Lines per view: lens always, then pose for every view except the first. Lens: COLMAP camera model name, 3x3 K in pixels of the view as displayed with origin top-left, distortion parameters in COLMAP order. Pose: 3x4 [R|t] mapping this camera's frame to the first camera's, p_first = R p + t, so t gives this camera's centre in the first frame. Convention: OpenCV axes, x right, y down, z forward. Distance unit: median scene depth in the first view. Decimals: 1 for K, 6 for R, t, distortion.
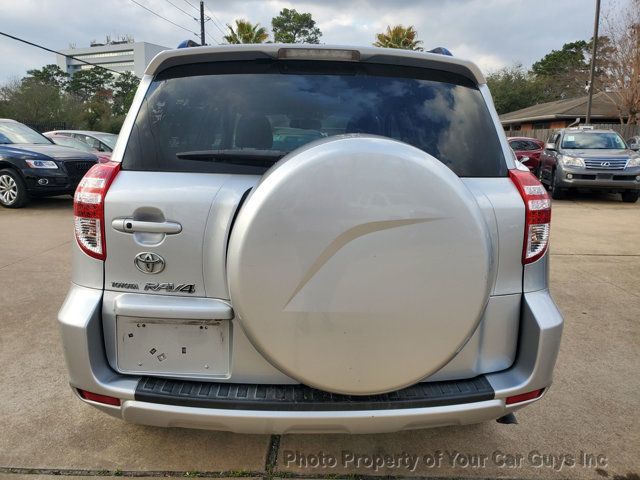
lens RADIAL K [[486.8, 0, 320.0], [0, 486.8, 240.0], [0, 0, 1]] dist [0.007551, 0.000627]
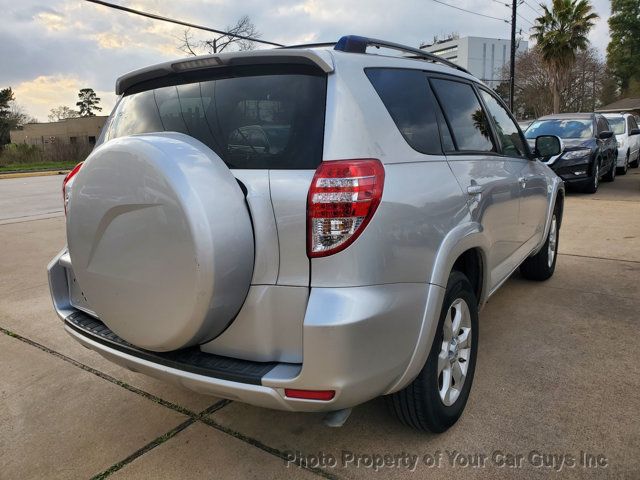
lens RADIAL K [[486.8, 0, 320.0], [0, 486.8, 240.0], [0, 0, 1]] dist [0.007551, 0.000627]
pose [[0.819752, 0.073610, -0.567969, 0.775663], [-0.066200, 0.997237, 0.033697, -0.016591], [0.568880, 0.009976, 0.822360, 0.166242]]
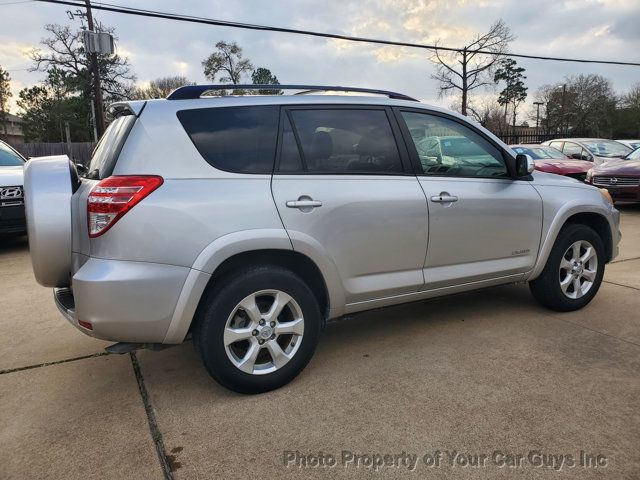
lens RADIAL K [[486.8, 0, 320.0], [0, 486.8, 240.0], [0, 0, 1]] dist [0.007551, 0.000627]
pose [[0.466629, 0.130867, -0.874718, 1.656710], [-0.148219, 0.986577, 0.068533, -0.122160], [0.871945, 0.097670, 0.479763, 0.705327]]
